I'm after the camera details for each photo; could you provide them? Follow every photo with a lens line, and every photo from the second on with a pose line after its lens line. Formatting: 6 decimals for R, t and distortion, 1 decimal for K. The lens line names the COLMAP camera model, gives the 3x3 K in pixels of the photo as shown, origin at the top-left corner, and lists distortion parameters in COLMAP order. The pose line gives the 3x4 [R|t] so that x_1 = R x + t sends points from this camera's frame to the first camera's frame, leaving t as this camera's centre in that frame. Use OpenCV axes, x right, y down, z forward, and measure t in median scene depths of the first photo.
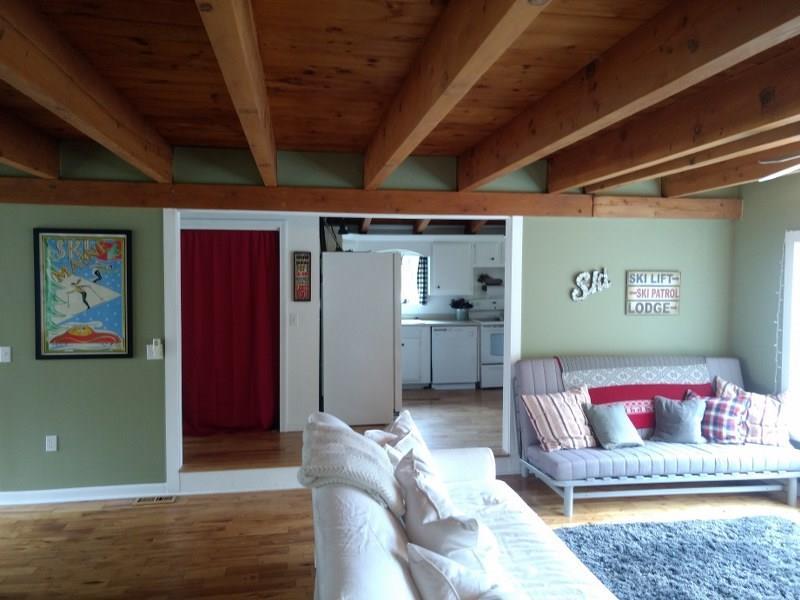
lens RADIAL K [[633.4, 0, 428.8], [0, 633.4, 300.4], [0, 0, 1]] dist [0.006919, 0.039307]
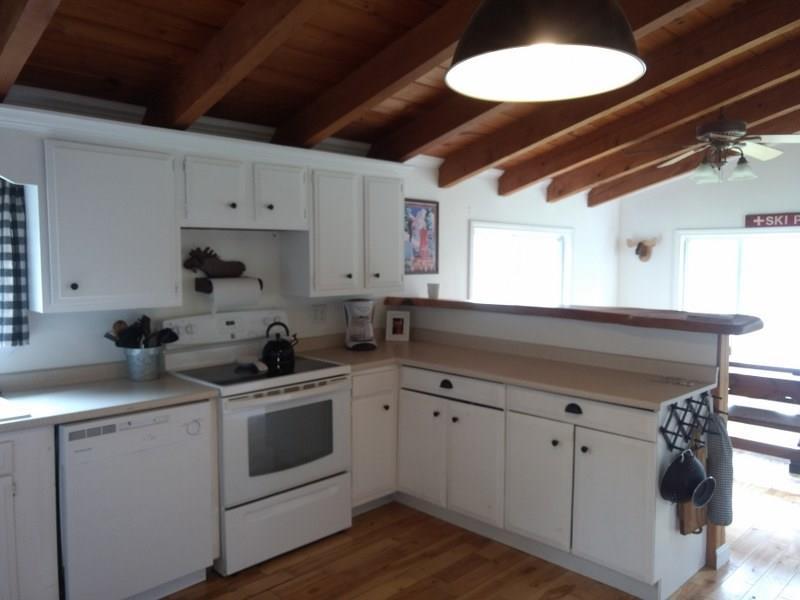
lens RADIAL K [[633.4, 0, 400.4], [0, 633.4, 295.4], [0, 0, 1]] dist [0.006919, 0.039307]
pose [[0.835924, -0.030911, 0.547973, -0.021358], [0.025461, 0.999522, 0.017541, -0.017434], [-0.548254, -0.000711, 0.836312, 0.641683]]
